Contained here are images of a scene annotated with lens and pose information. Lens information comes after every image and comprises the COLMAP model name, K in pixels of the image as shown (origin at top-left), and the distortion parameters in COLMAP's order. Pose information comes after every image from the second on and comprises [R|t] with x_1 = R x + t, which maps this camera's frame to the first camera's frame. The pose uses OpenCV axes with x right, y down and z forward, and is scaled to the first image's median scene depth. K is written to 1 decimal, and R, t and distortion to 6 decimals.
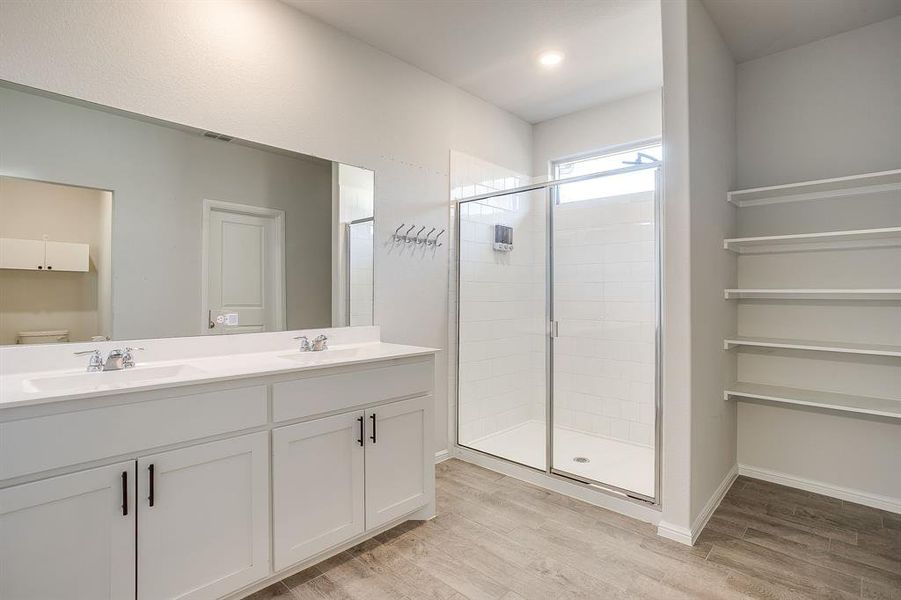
lens RADIAL K [[438.1, 0, 443.8], [0, 438.1, 300.1], [0, 0, 1]] dist [-0.052637, 0.027990]
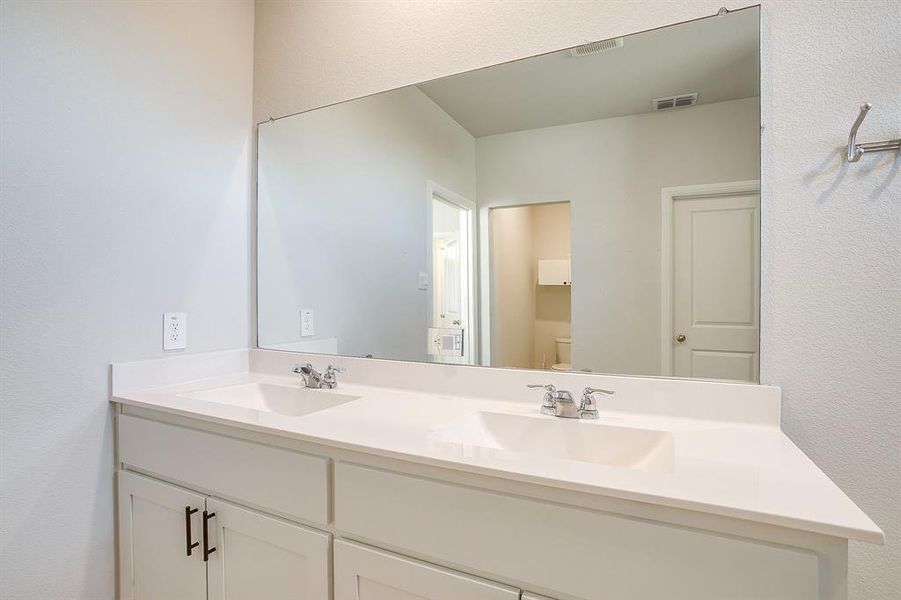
lens RADIAL K [[438.1, 0, 443.8], [0, 438.1, 300.1], [0, 0, 1]] dist [-0.052637, 0.027990]
pose [[0.332721, -0.005367, -0.943010, 0.112748], [-0.022753, 0.999647, -0.013717, -0.007697], [0.942751, 0.026020, 0.332481, 0.571386]]
